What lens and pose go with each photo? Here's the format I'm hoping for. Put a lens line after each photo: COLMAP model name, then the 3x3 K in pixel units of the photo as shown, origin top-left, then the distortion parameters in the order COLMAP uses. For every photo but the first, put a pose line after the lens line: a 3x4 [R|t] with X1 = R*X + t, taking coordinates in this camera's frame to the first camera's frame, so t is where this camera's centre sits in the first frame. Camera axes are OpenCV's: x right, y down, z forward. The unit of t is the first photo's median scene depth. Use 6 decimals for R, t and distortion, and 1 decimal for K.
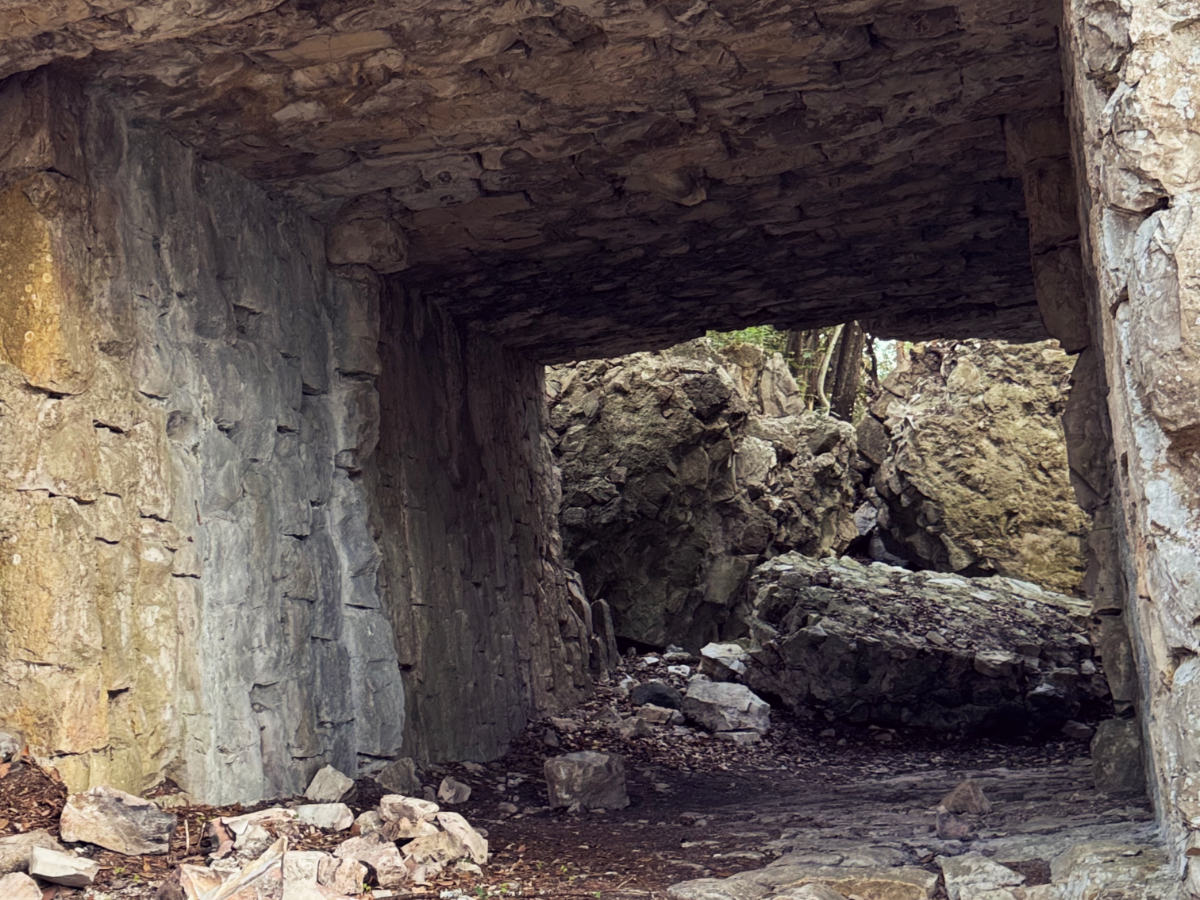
lens RADIAL K [[1637.6, 0, 600.6], [0, 1637.6, 453.3], [0, 0, 1]] dist [0.095062, 0.000000]
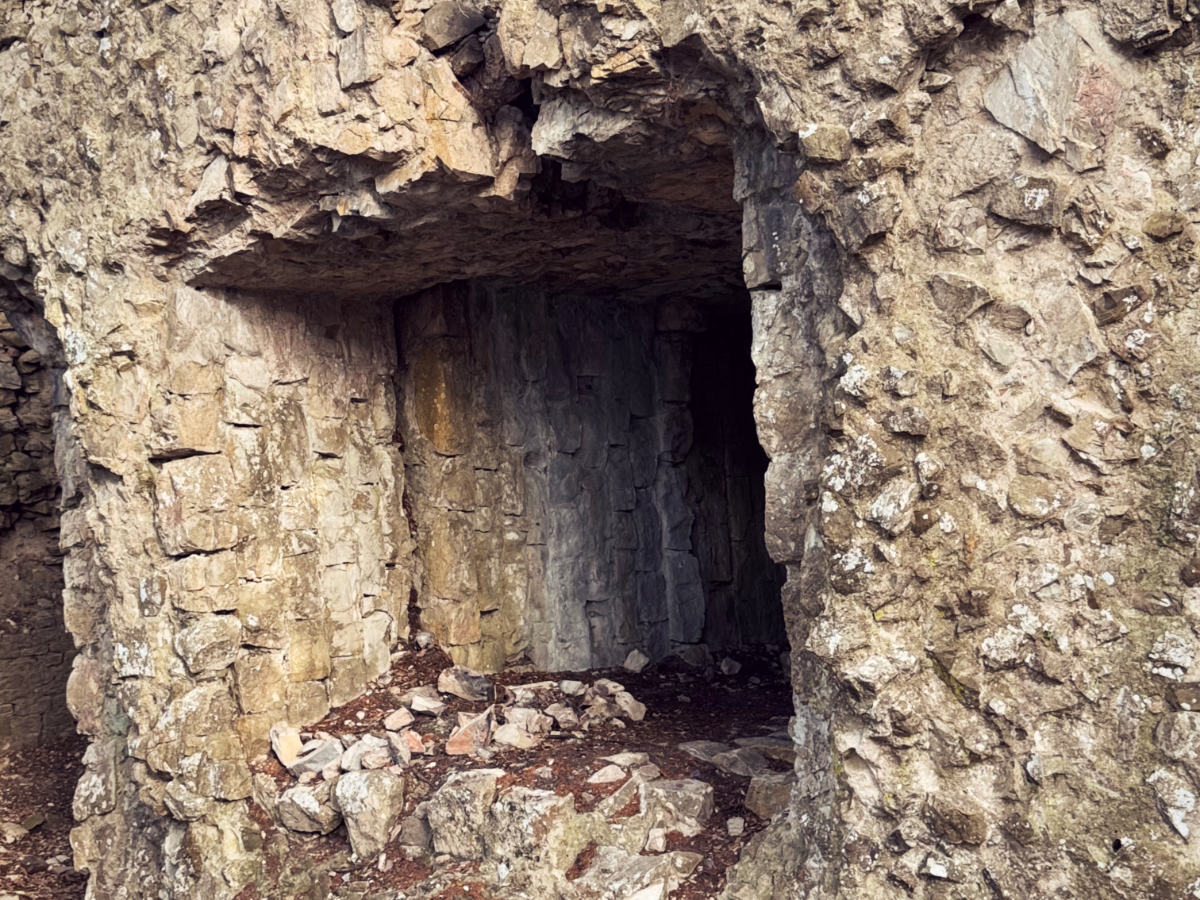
lens RADIAL K [[1637.6, 0, 600.1], [0, 1637.6, 448.2], [0, 0, 1]] dist [0.095062, 0.000000]
pose [[0.902381, 0.012384, -0.430761, 0.575650], [0.038474, 0.993280, 0.109153, -0.220749], [0.429218, -0.115070, 0.895841, -0.550513]]
